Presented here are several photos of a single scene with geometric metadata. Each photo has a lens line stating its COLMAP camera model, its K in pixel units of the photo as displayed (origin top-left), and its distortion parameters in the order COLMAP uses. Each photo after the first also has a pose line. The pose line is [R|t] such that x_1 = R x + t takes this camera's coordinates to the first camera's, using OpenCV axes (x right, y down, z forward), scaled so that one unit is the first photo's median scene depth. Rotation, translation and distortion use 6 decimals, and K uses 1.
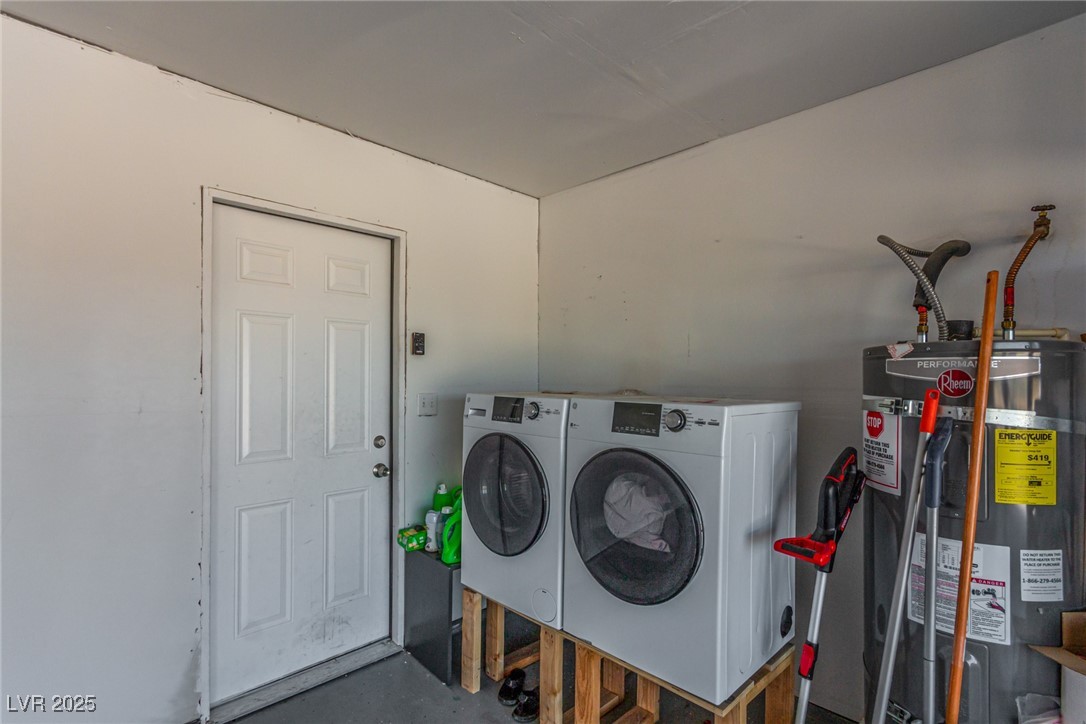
lens RADIAL K [[518.3, 0, 543.6], [0, 518.3, 368.6], [0, 0, 1]] dist [-0.002273, -0.000099]
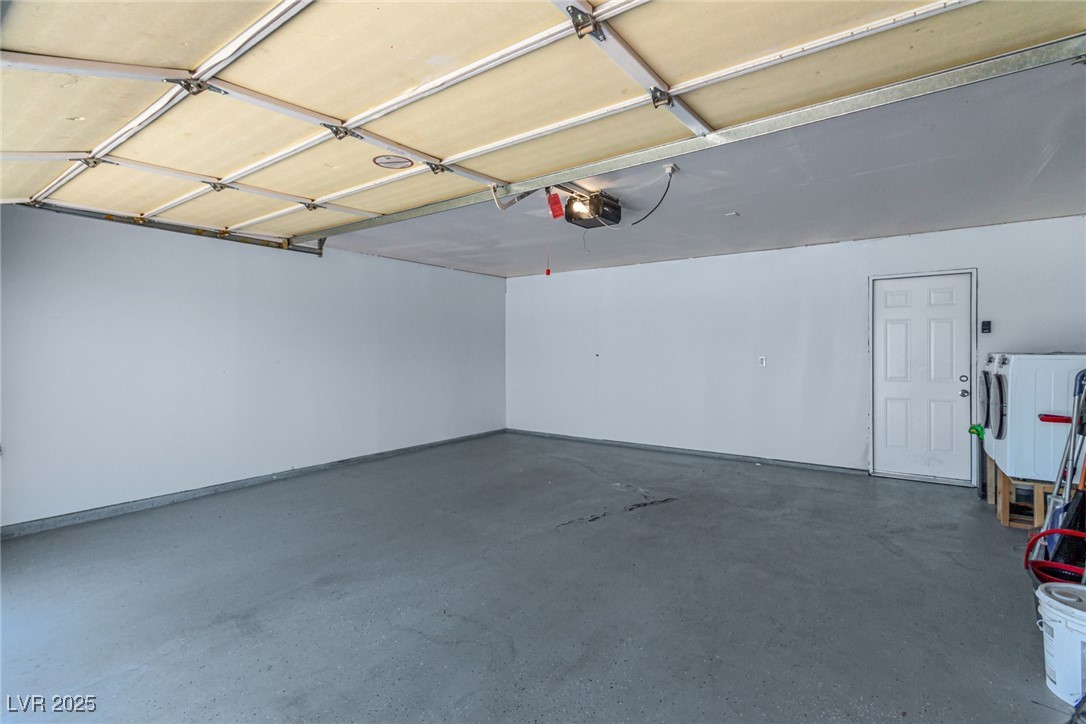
lens RADIAL K [[518.3, 0, 544.5], [0, 518.3, 356.0], [0, 0, 1]] dist [-0.002273, -0.000099]
pose [[0.149845, 0.003968, -0.988702, 1.359512], [0.017759, 0.999820, 0.006704, 0.015623], [0.988550, -0.018563, 0.149747, -0.839925]]
